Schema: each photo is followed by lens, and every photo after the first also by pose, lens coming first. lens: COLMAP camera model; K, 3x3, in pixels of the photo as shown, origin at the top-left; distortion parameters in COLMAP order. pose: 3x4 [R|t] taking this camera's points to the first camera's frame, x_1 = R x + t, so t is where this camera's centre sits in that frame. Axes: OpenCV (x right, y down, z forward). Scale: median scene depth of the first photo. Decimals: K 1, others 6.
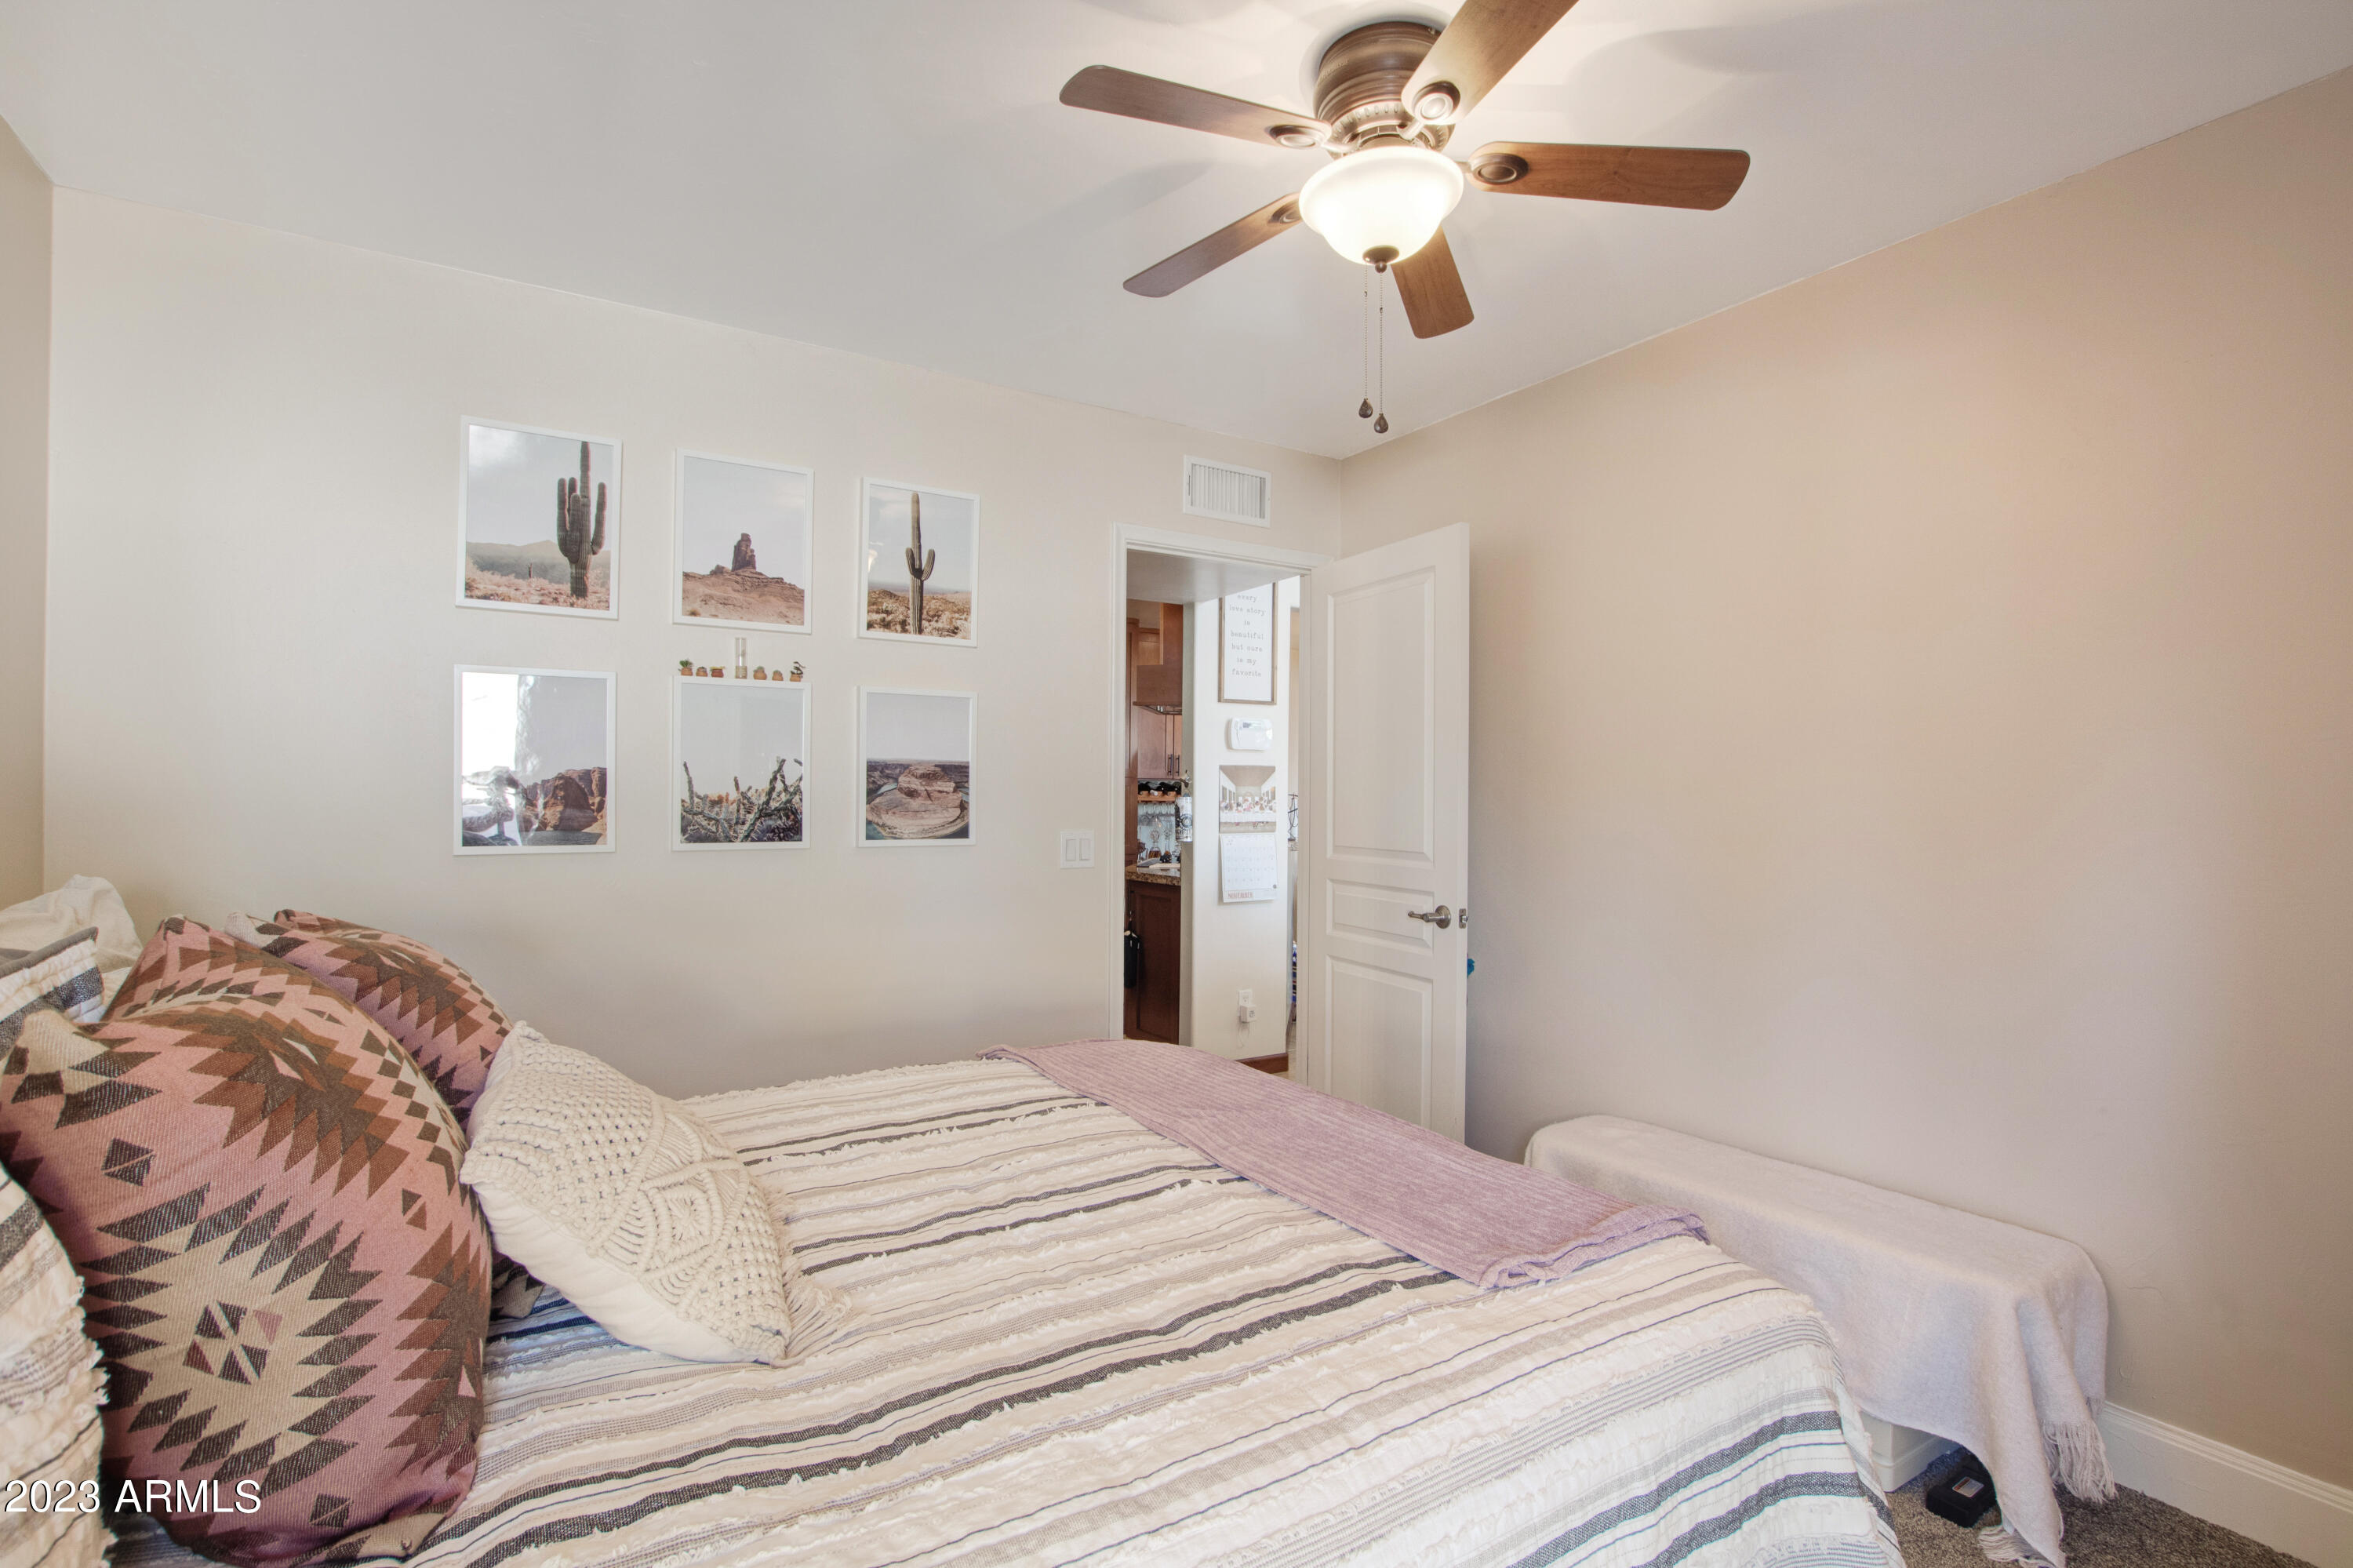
lens RADIAL K [[1110.3, 0, 1172.8], [0, 1110.3, 786.4], [0, 0, 1]] dist [-0.025298, 0.005420]
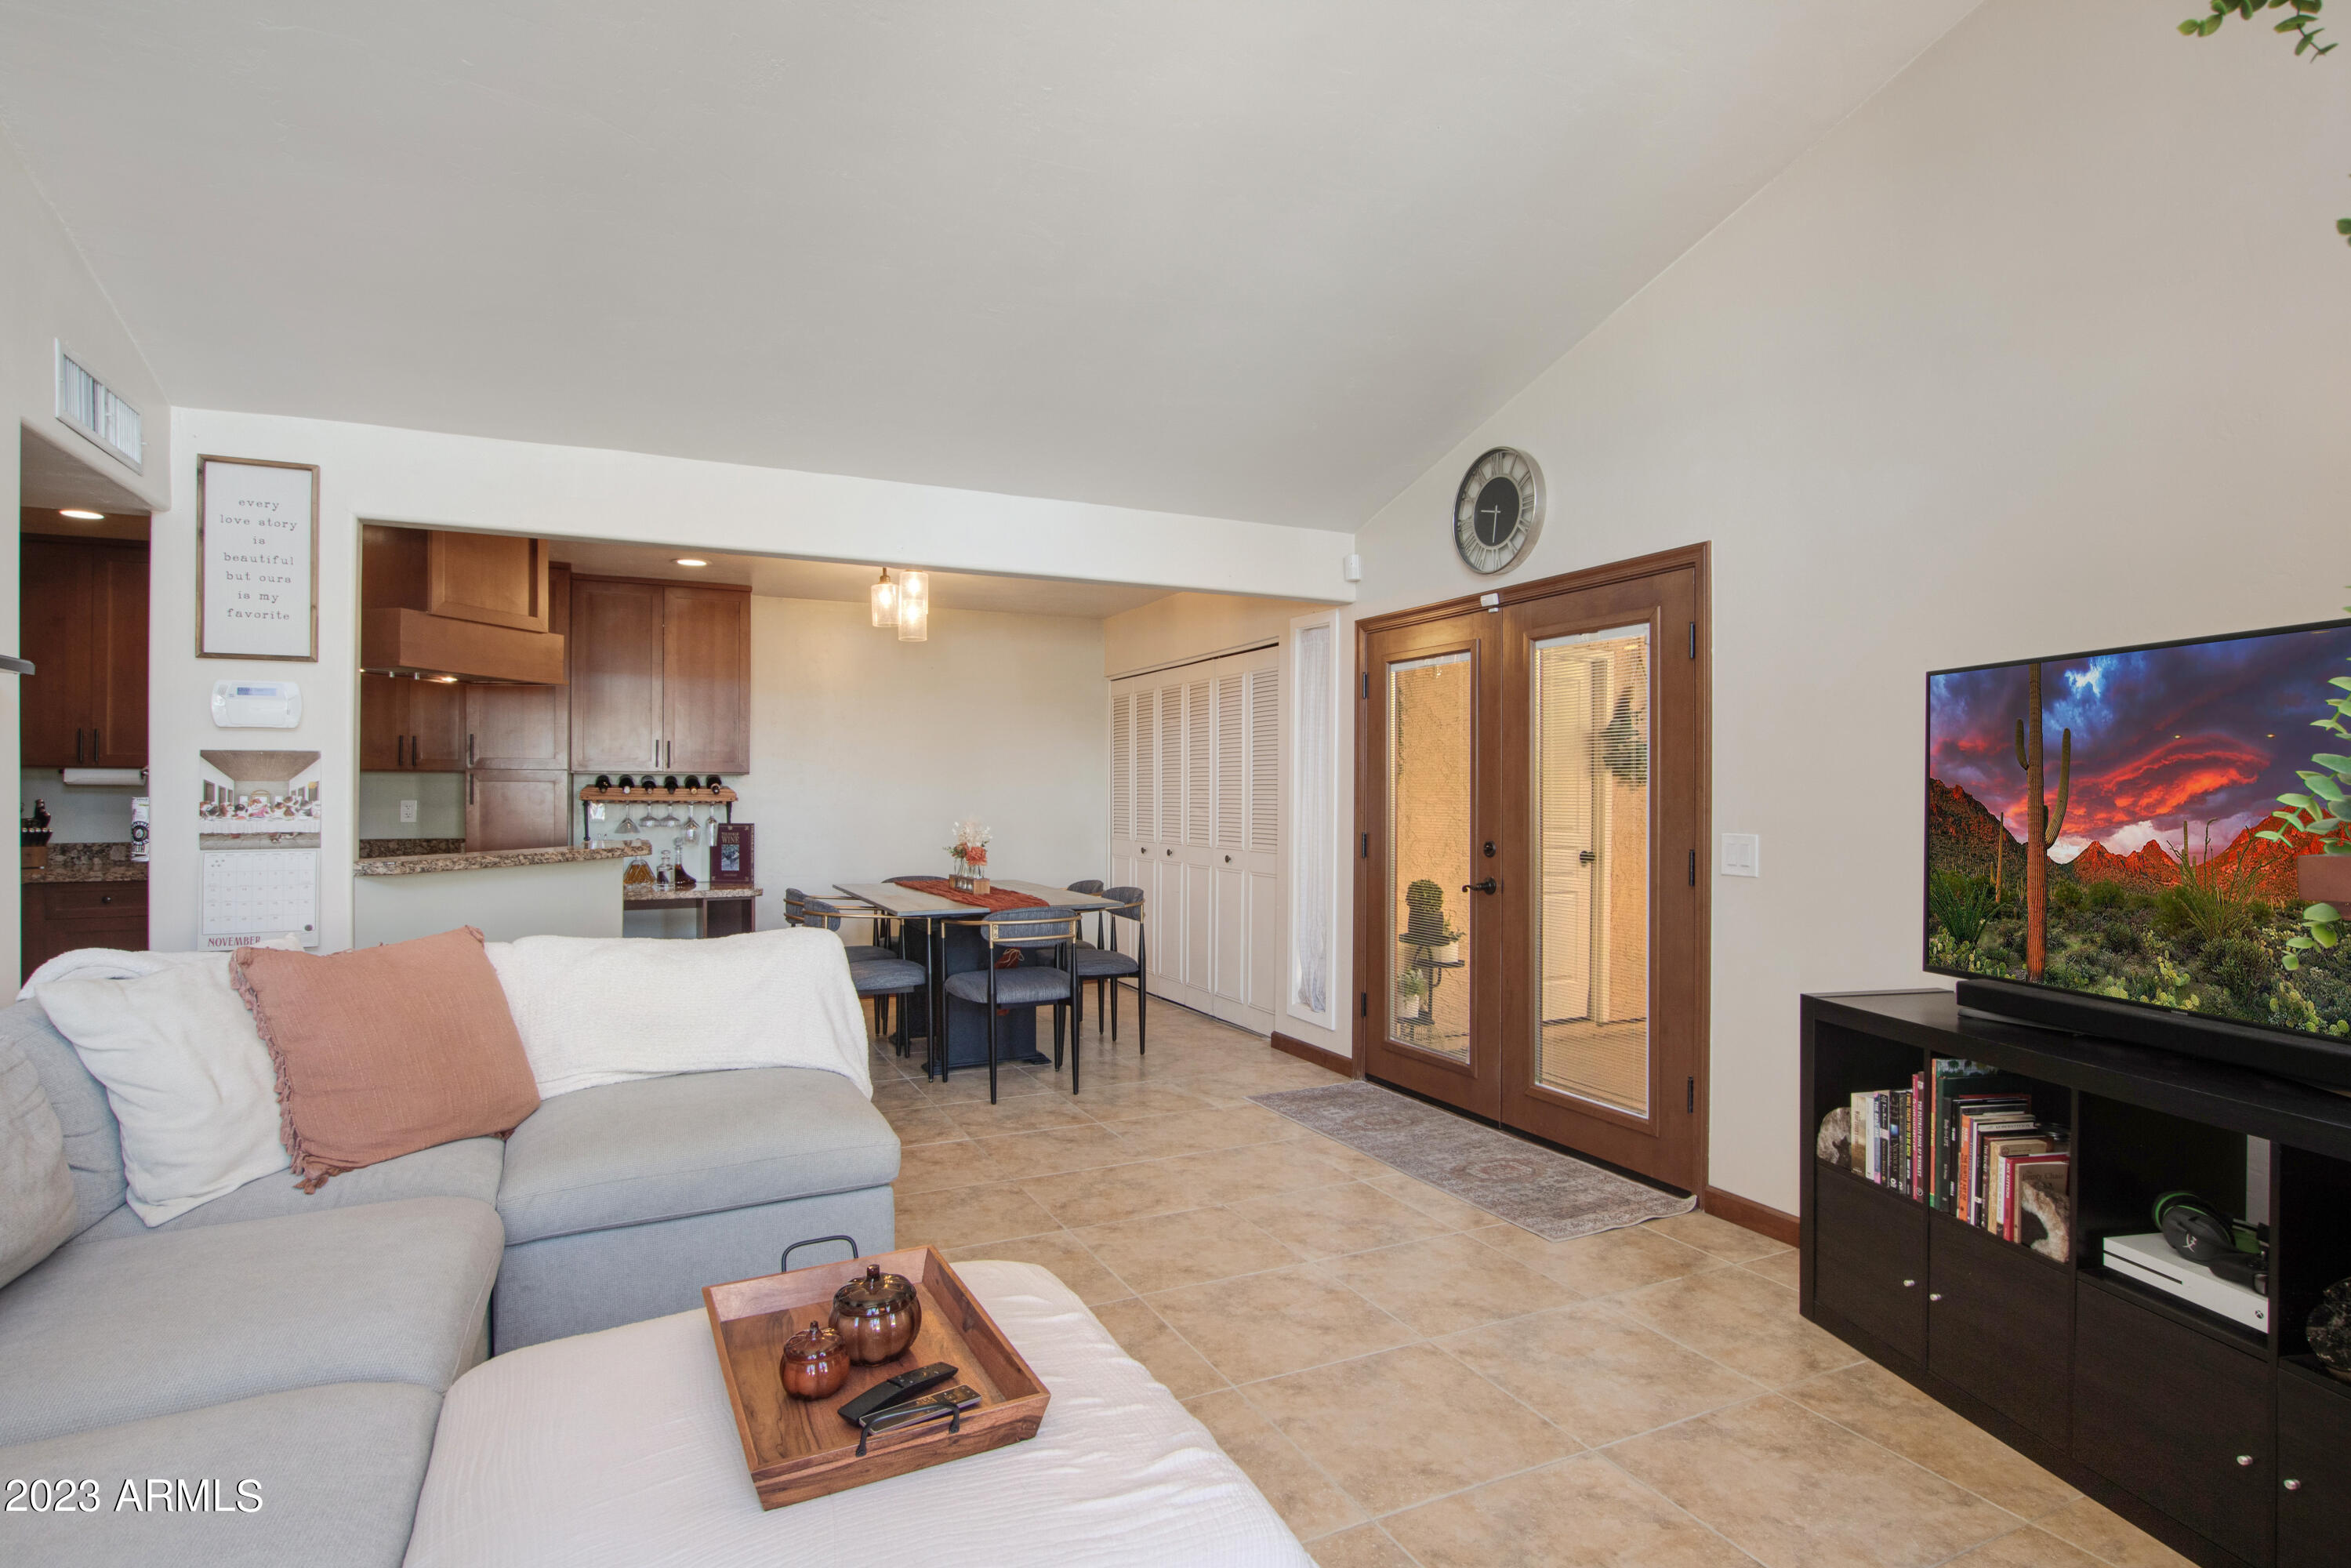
lens RADIAL K [[1214.5, 0, 1144.0], [0, 1214.5, 779.2], [0, 0, 1]] dist [0.011462, 0.000185]
pose [[0.991000, -0.008830, -0.133569, 0.713362], [0.008565, 0.999960, -0.002564, 0.005646], [0.133586, 0.001397, 0.991036, 0.328787]]
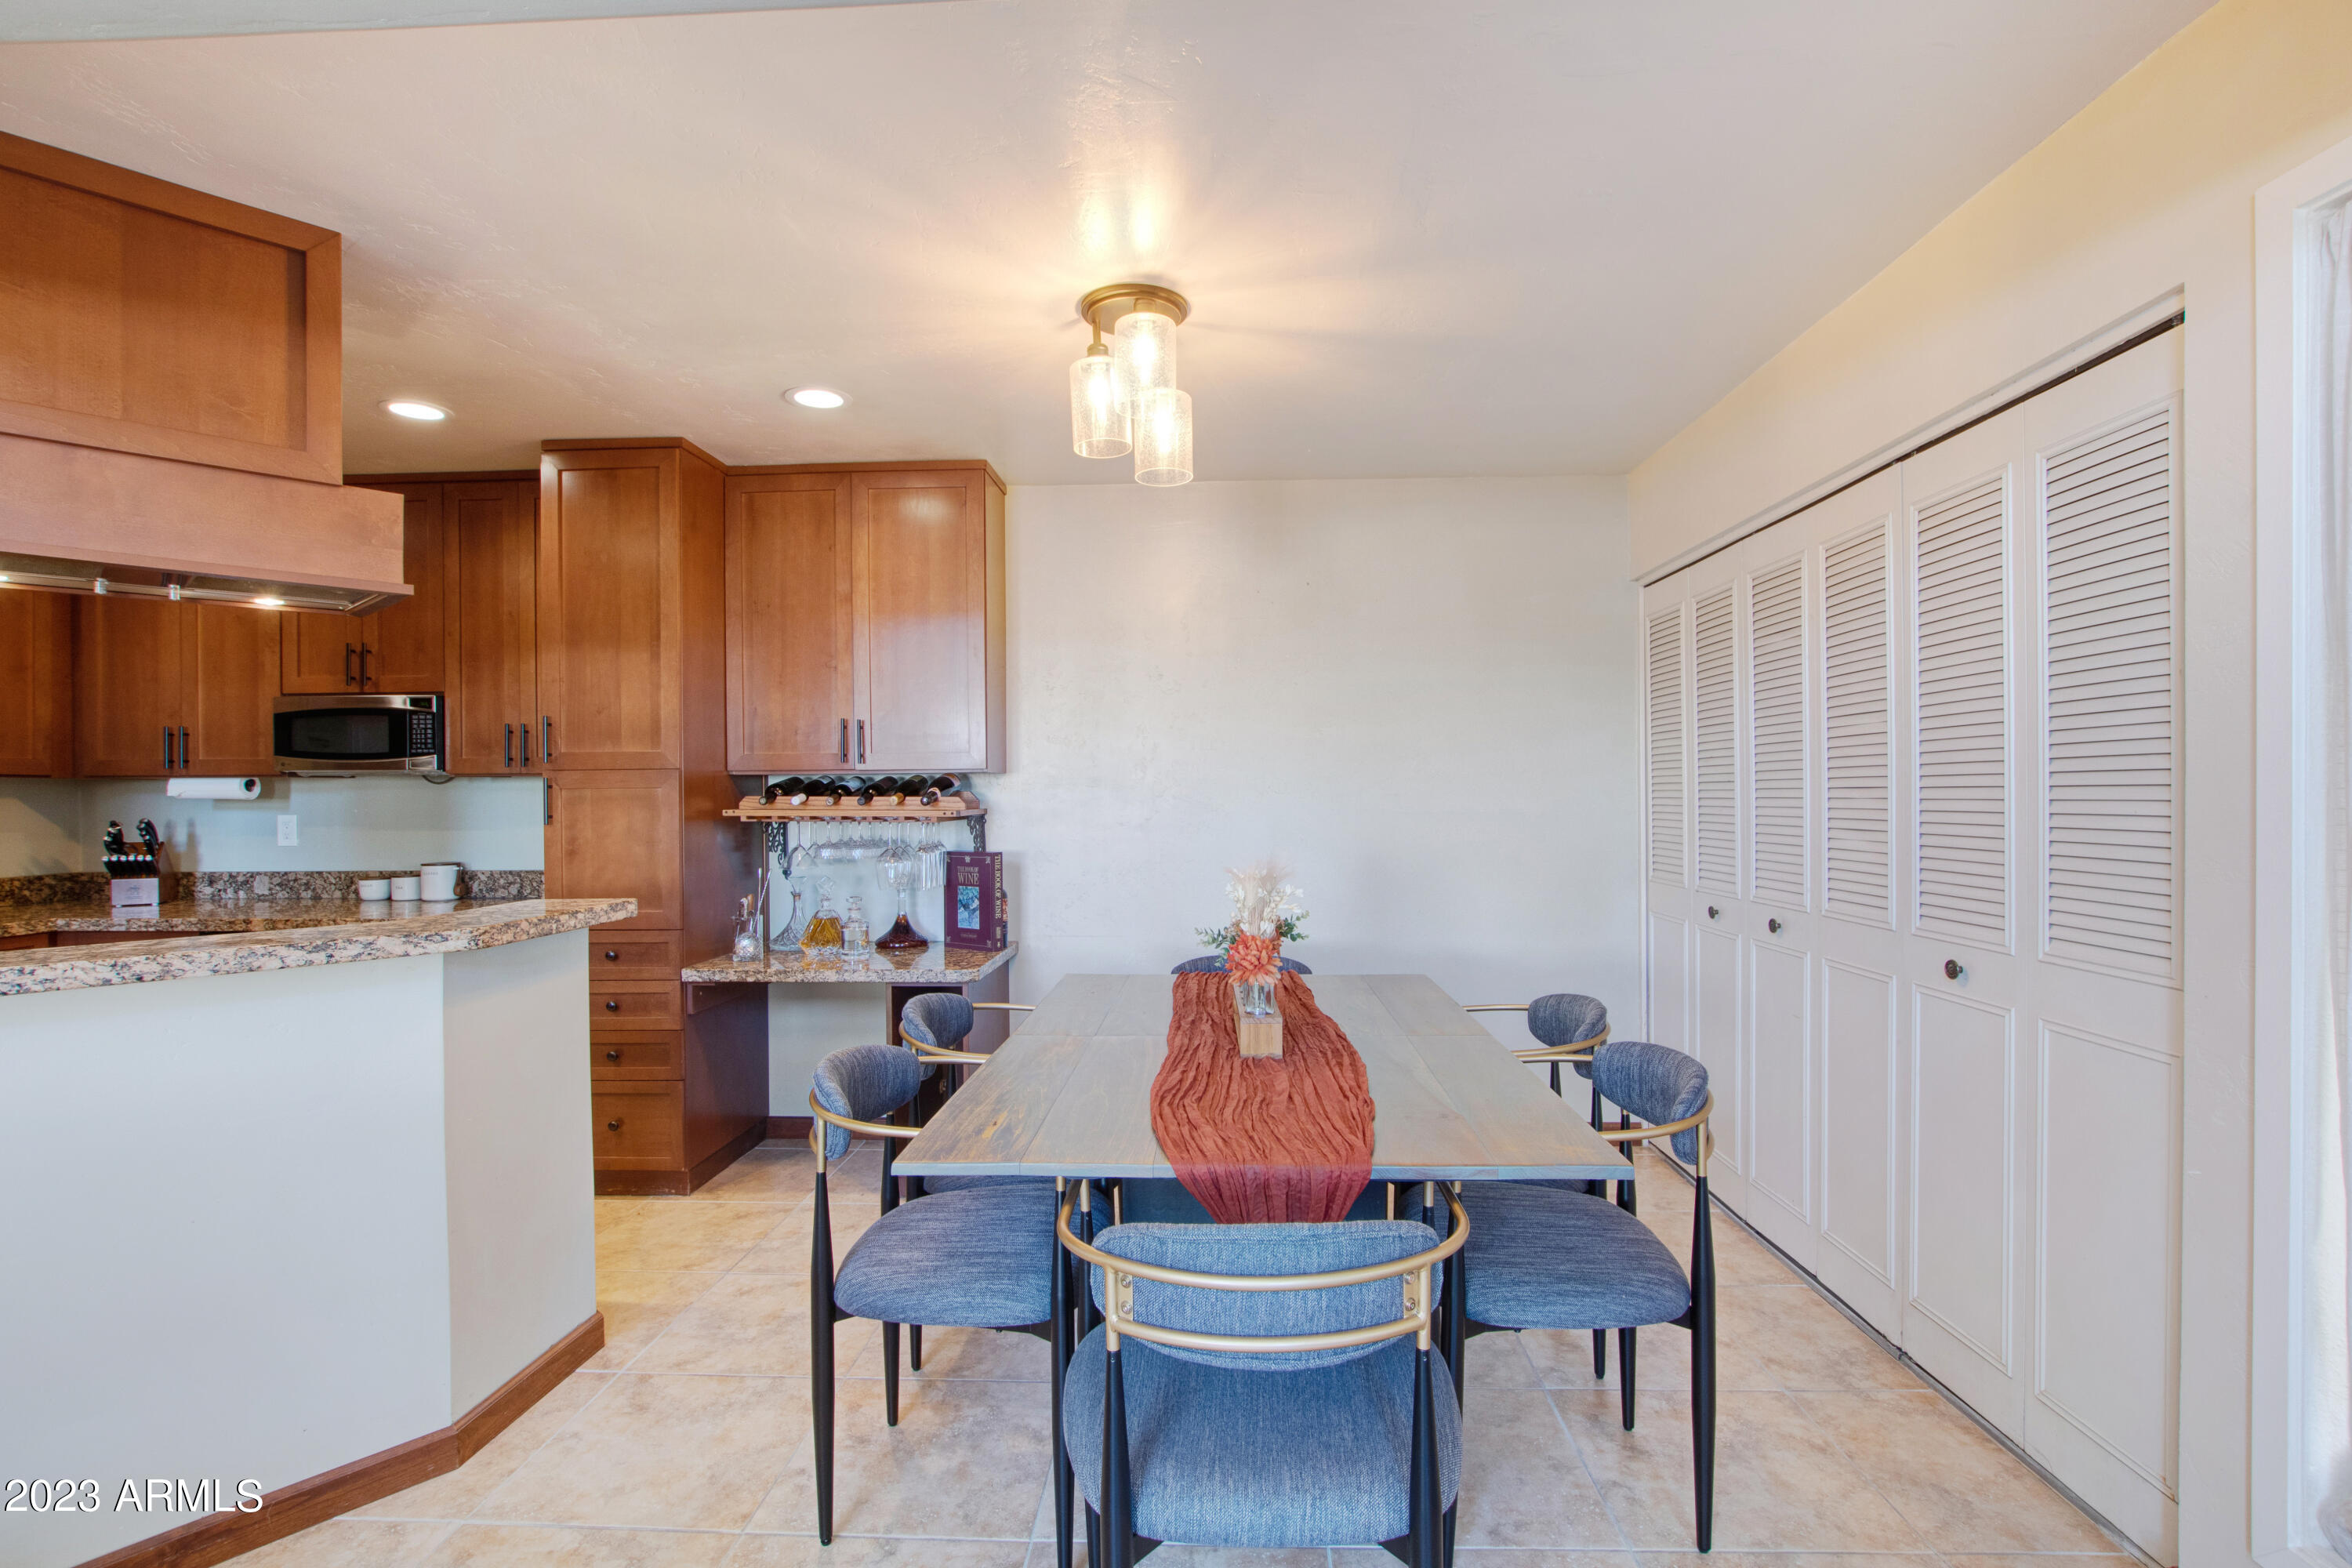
lens RADIAL K [[1109.8, 0, 1172.4], [0, 1109.8, 788.0], [0, 0, 1]] dist [-0.025298, 0.005420]
pose [[0.827313, -0.019461, -0.561404, 0.615628], [0.021743, 0.999760, -0.002616, 0.008918], [0.561321, -0.010042, 0.827537, 1.088789]]
